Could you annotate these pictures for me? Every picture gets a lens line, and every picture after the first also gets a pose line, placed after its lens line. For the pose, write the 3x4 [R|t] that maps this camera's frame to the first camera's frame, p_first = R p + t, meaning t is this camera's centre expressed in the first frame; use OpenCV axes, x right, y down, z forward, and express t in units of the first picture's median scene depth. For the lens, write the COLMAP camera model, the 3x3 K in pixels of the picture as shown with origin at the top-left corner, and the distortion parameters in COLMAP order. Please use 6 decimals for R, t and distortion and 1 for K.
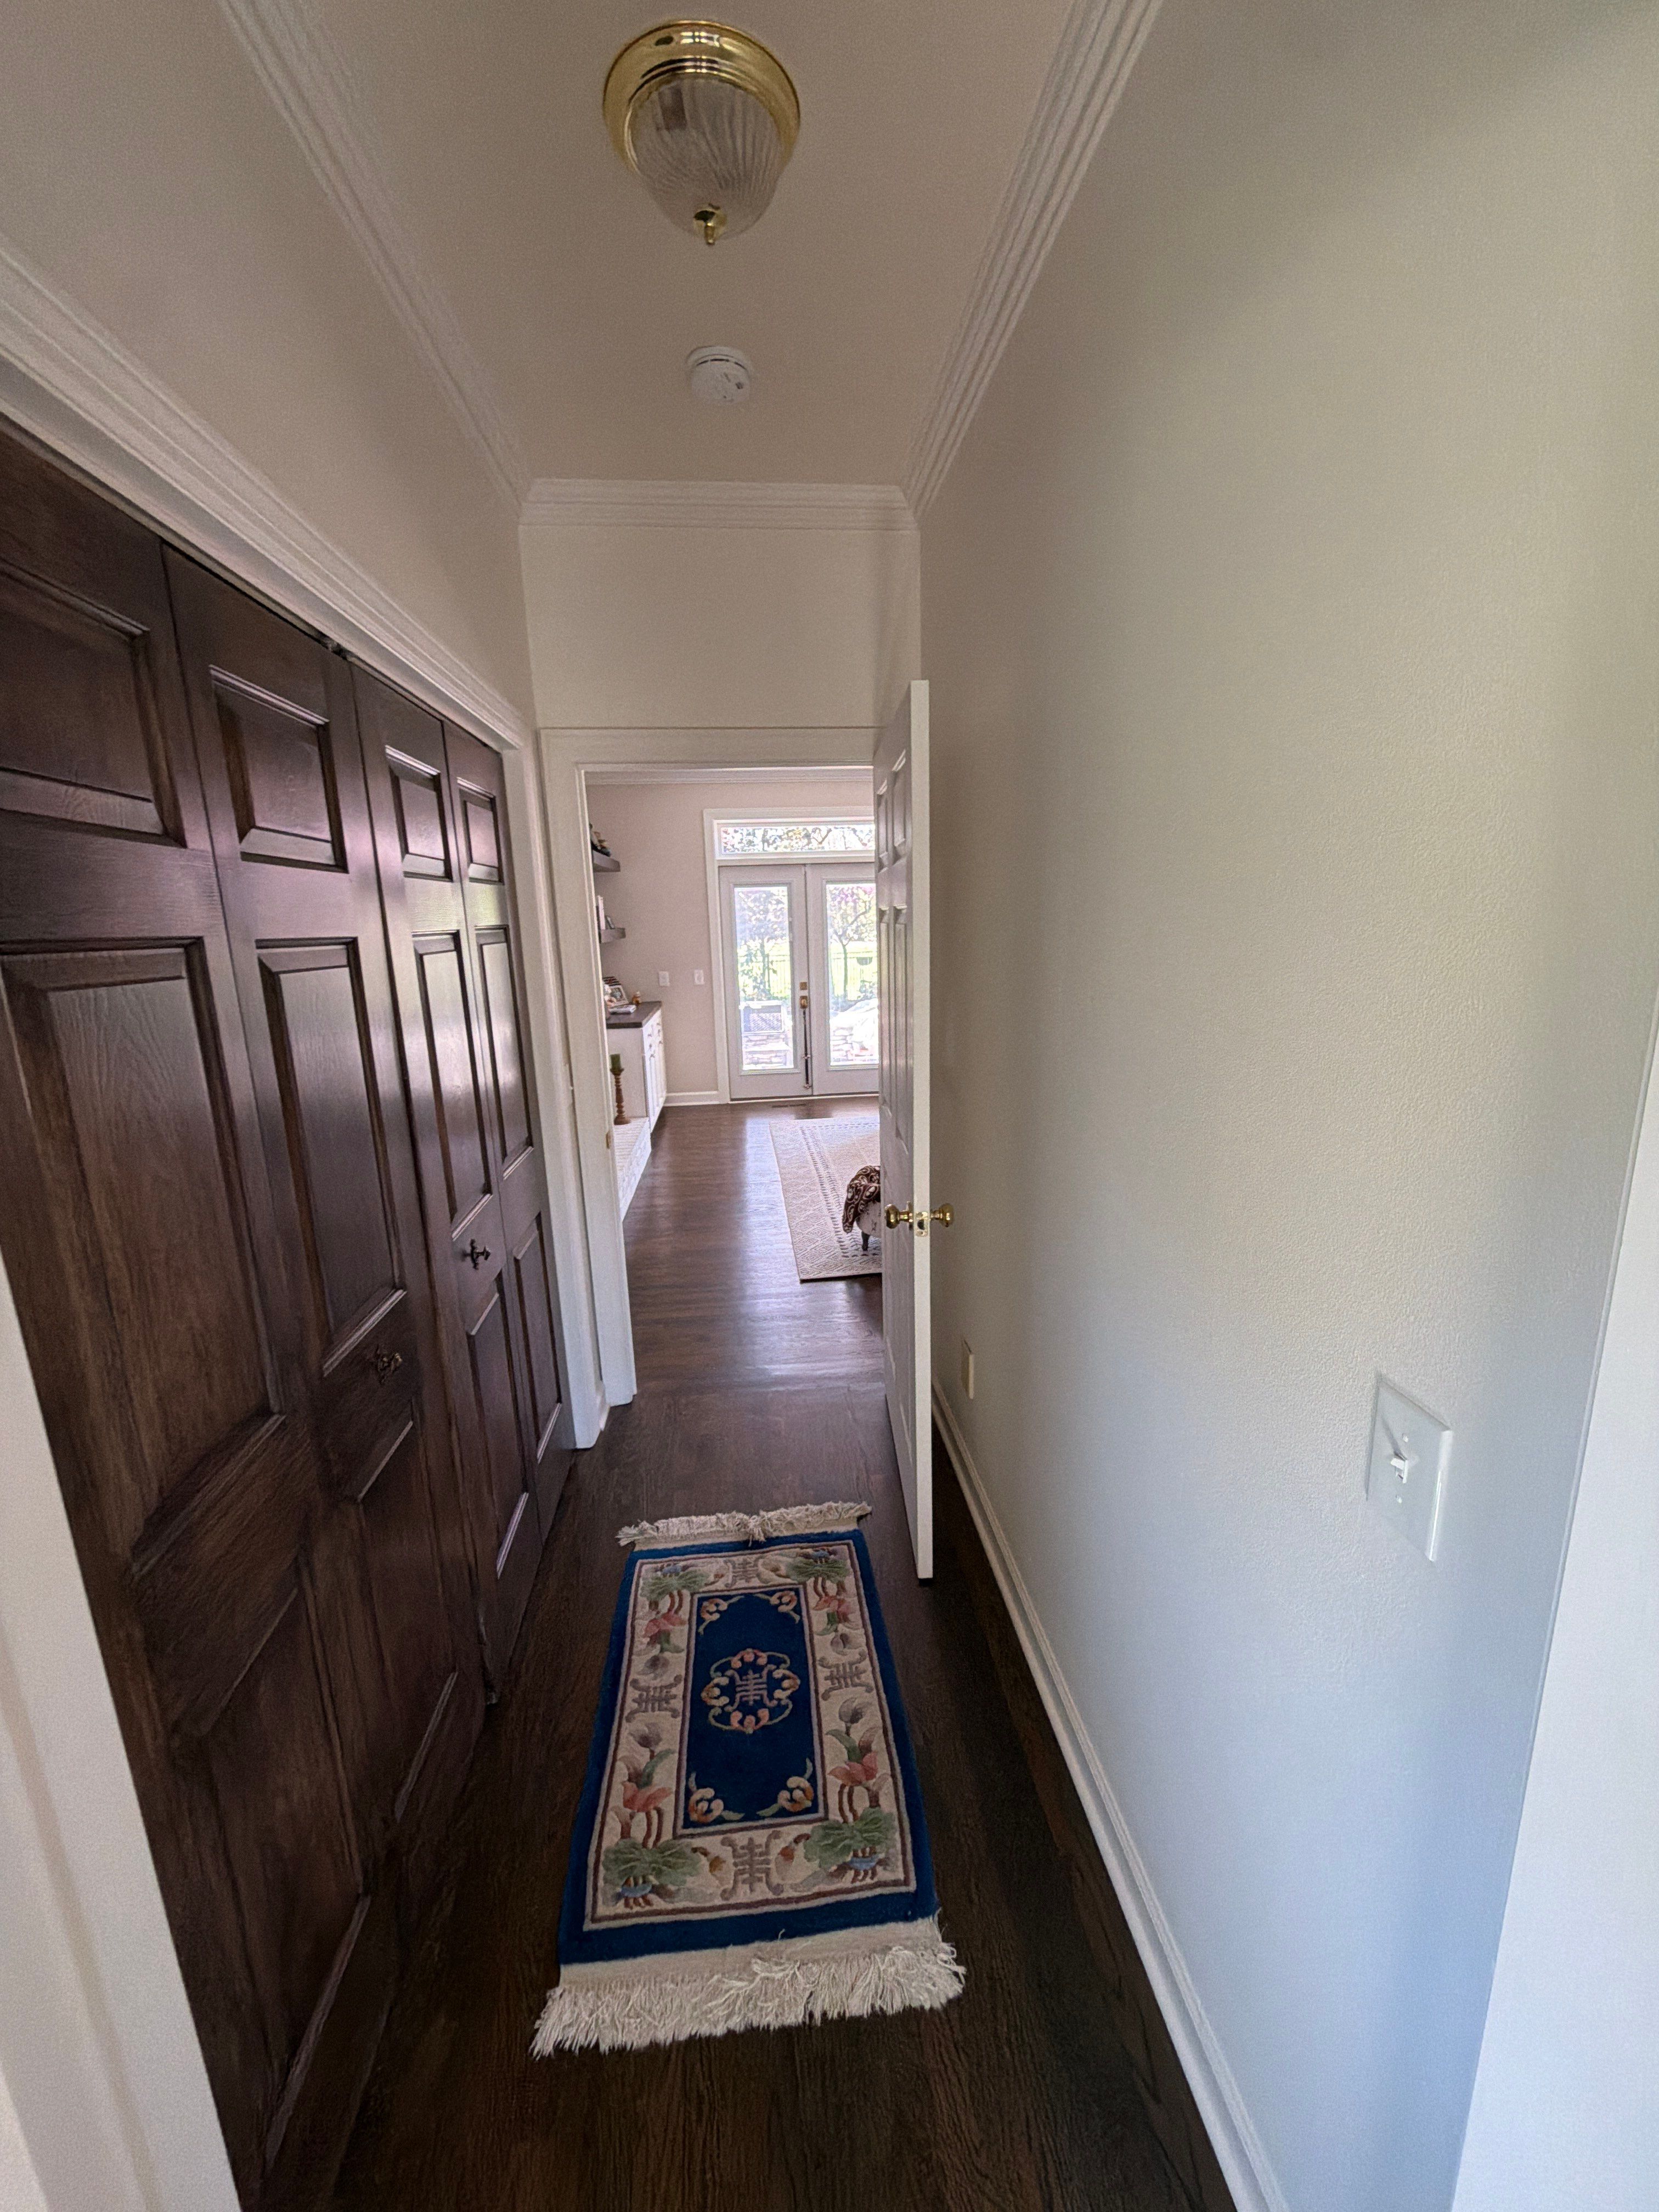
lens RADIAL K [[882.9, 0, 828.4], [0, 882.9, 1104.2], [0, 0, 1]] dist [0.000934, 0.000508]
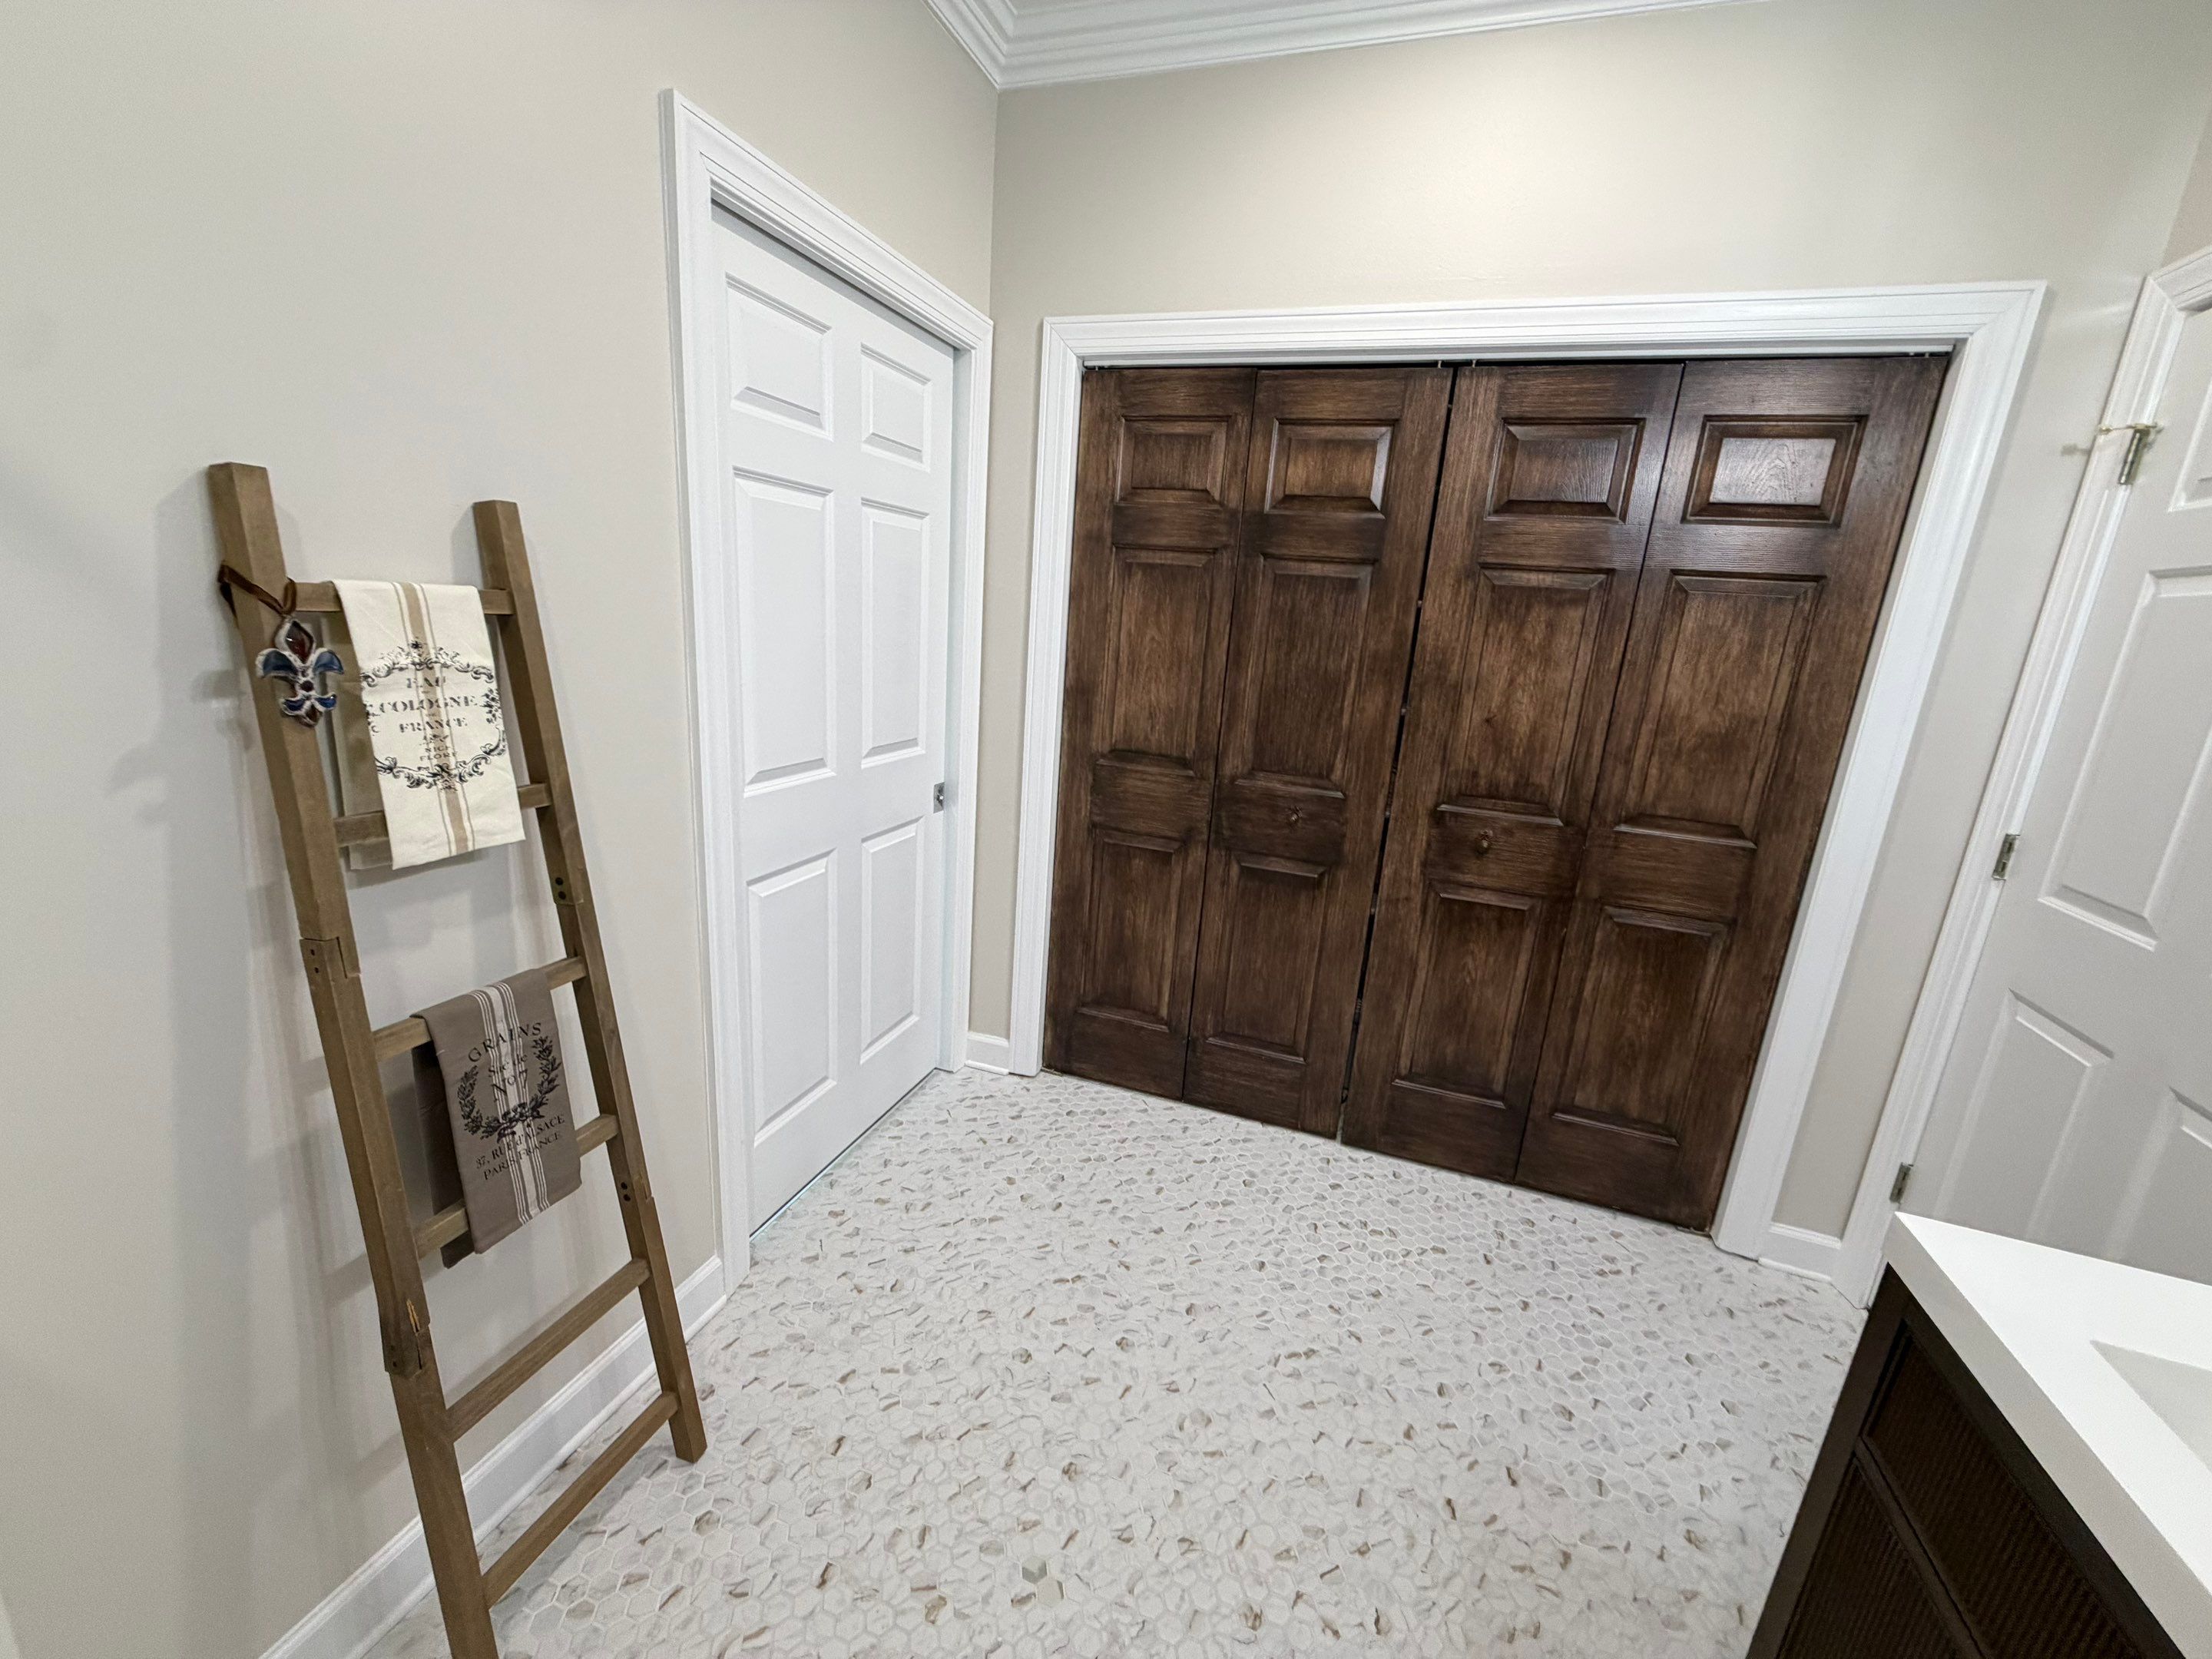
lens RADIAL K [[880.2, 0, 1106.4], [0, 880.2, 832.5], [0, 0, 1]] dist [0.000699, 0.000133]
pose [[-0.414569, 0.228546, -0.880851, 0.849480], [-0.248010, 0.902934, 0.351000, -0.133632], [0.875570, 0.363974, -0.317647, 0.943547]]
